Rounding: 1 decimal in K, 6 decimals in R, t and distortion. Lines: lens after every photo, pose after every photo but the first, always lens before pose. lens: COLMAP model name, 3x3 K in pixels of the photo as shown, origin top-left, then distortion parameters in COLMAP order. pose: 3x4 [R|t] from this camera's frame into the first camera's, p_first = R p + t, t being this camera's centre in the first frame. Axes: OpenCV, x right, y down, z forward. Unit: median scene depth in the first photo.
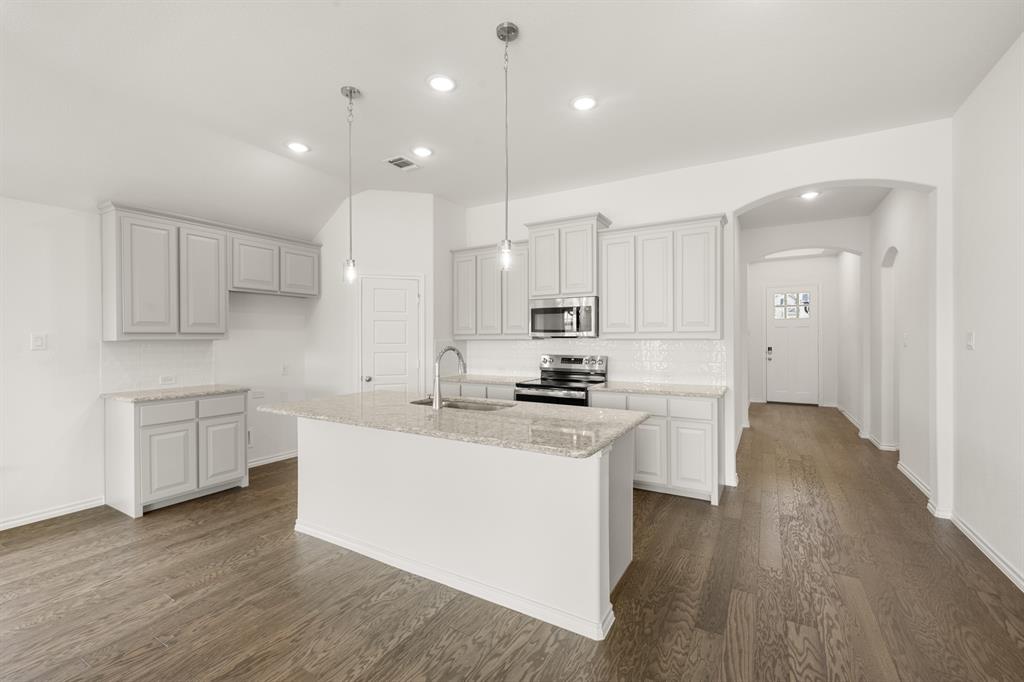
lens RADIAL K [[431.5, 0, 515.9], [0, 431.5, 340.3], [0, 0, 1]] dist [0.000167, 0.000049]
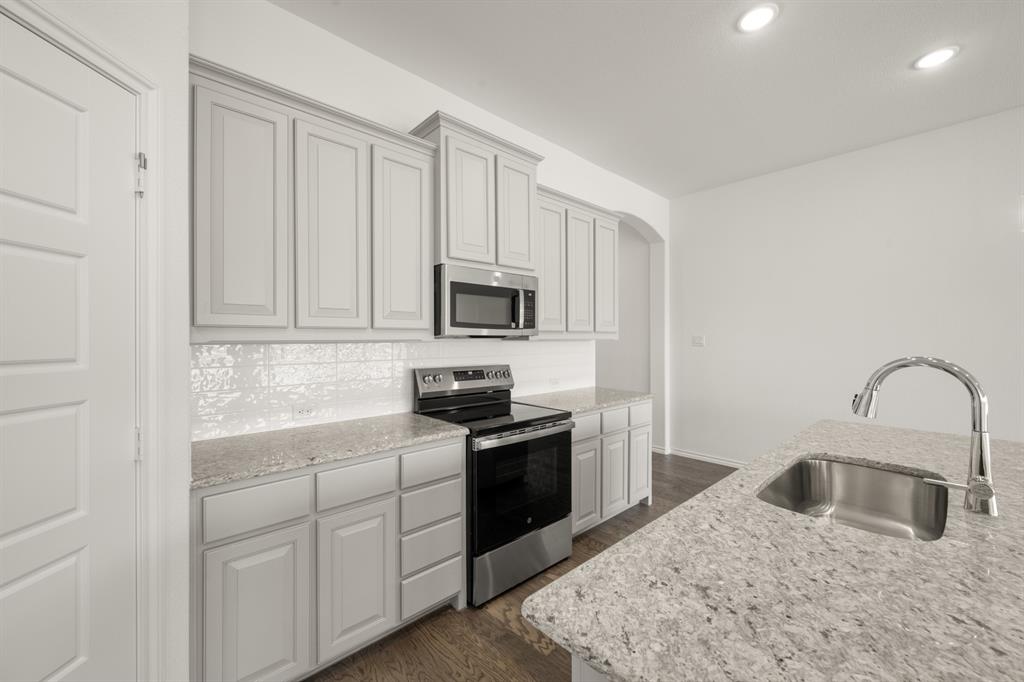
lens RADIAL K [[402.5, 0, 513.8], [0, 402.5, 339.1], [0, 0, 1]] dist [0.001326, 0.000228]
pose [[0.292839, 0.000240, 0.956162, -0.496581], [0.001966, 0.999998, -0.000853, -0.004317], [-0.956160, 0.002130, 0.292838, 0.964490]]
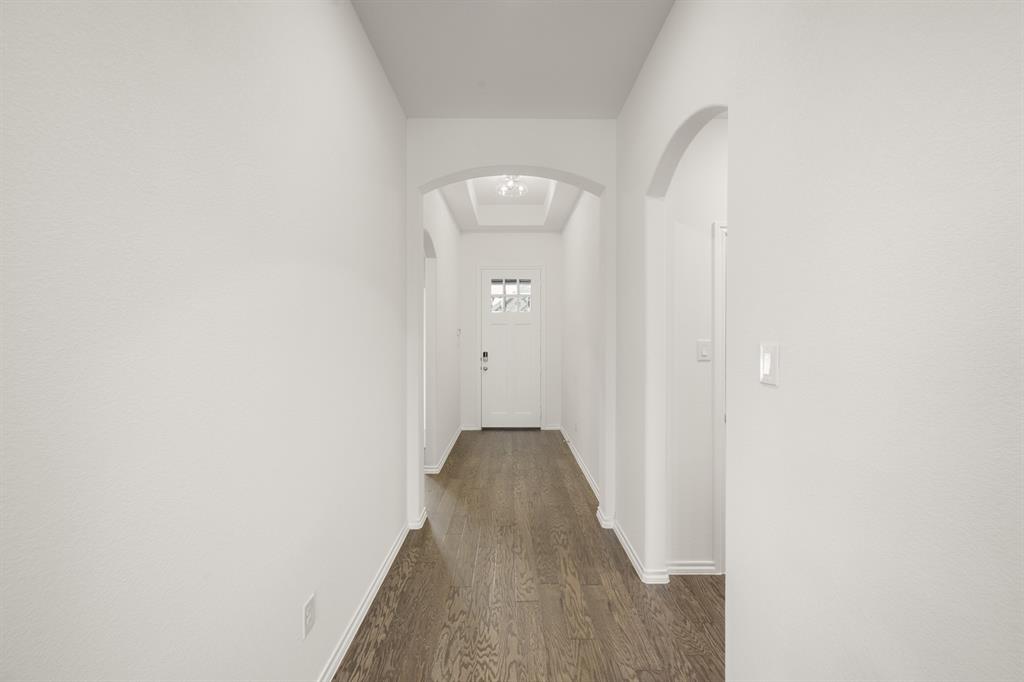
lens RADIAL K [[402.5, 0, 513.8], [0, 402.5, 339.1], [0, 0, 1]] dist [0.001326, 0.000228]
pose [[0.858712, 0.001991, 0.512455, 0.696854], [-0.003913, 0.999989, 0.002673, -0.019060], [-0.512444, -0.004301, 0.858710, 0.977512]]
